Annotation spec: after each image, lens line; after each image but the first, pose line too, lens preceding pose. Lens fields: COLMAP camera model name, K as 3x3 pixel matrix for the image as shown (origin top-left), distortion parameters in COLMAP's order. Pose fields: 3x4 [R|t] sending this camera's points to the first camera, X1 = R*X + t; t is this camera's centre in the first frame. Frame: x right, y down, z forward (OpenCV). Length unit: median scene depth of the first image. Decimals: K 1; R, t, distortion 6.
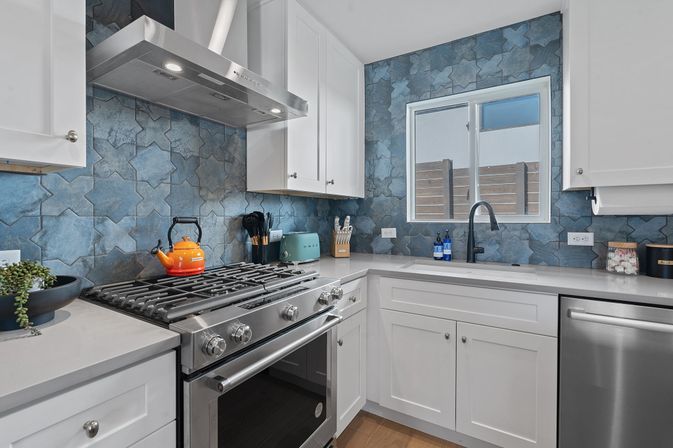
lens RADIAL K [[303.4, 0, 334.5], [0, 303.4, 218.7], [0, 0, 1]] dist [-0.001300, 0.000406]
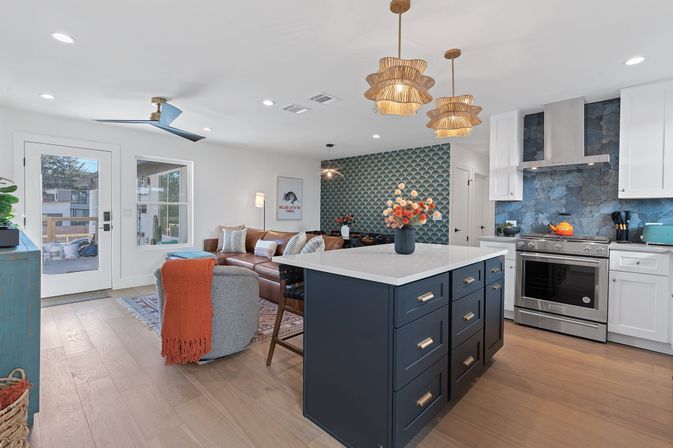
lens RADIAL K [[303.4, 0, 340.3], [0, 303.4, 217.8], [0, 0, 1]] dist [-0.001300, 0.000406]
pose [[-0.210820, 0.011764, -0.977454, 1.877956], [-0.024950, 0.999537, 0.017410, 0.030268], [0.977207, 0.028058, -0.210429, -0.231142]]
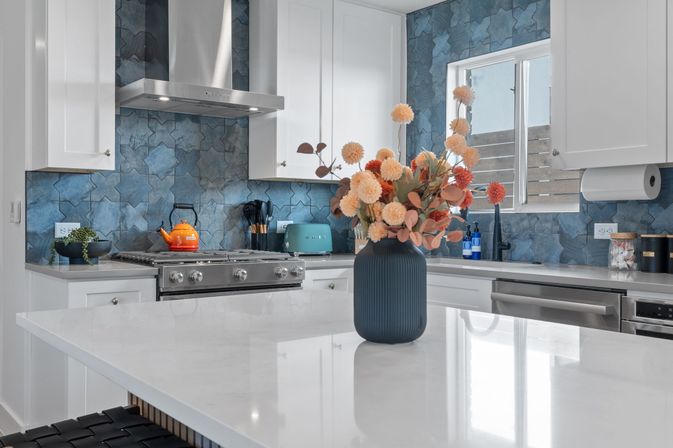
lens RADIAL K [[668.2, 0, 336.9], [0, 668.2, 222.9], [0, 0, 1]] dist [0.037682, 0.000000]
pose [[0.929562, 0.007317, -0.368593, 0.826267], [-0.008663, 0.999960, -0.001996, 0.056253], [0.368564, 0.005049, 0.929589, -0.973771]]
